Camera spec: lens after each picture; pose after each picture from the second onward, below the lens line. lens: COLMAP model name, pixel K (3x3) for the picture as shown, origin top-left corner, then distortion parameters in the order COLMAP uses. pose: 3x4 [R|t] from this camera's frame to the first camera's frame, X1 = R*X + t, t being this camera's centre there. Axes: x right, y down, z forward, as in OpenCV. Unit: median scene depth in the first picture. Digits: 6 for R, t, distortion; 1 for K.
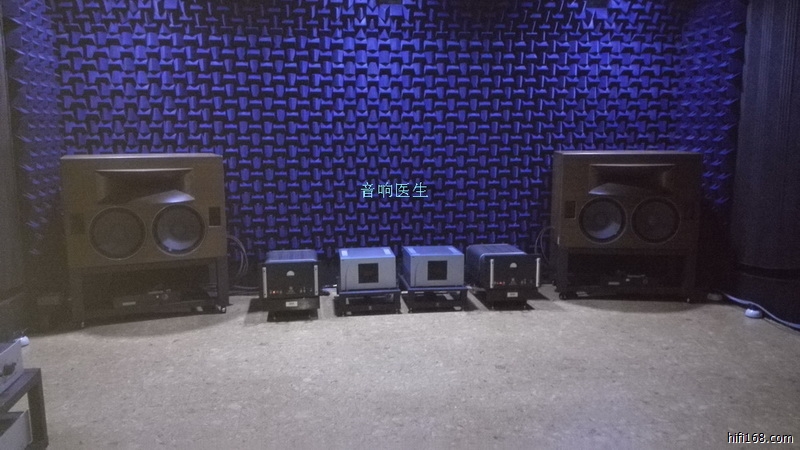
lens RADIAL K [[664.0, 0, 403.7], [0, 664.0, 230.8], [0, 0, 1]] dist [0.121945, -0.254605]
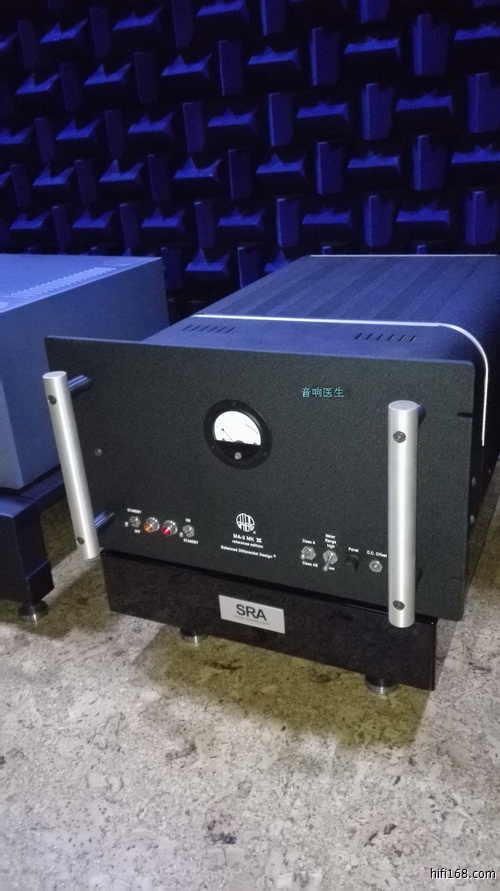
lens RADIAL K [[739.6, 0, 250.0], [0, 739.6, 445.5], [0, 0, 1]] dist [0.121945, -0.254605]
pose [[0.827403, 0.167433, -0.536069, 0.259925], [-0.015004, 0.960774, 0.276925, 0.014320], [0.561407, -0.221085, 0.797460, 0.925991]]
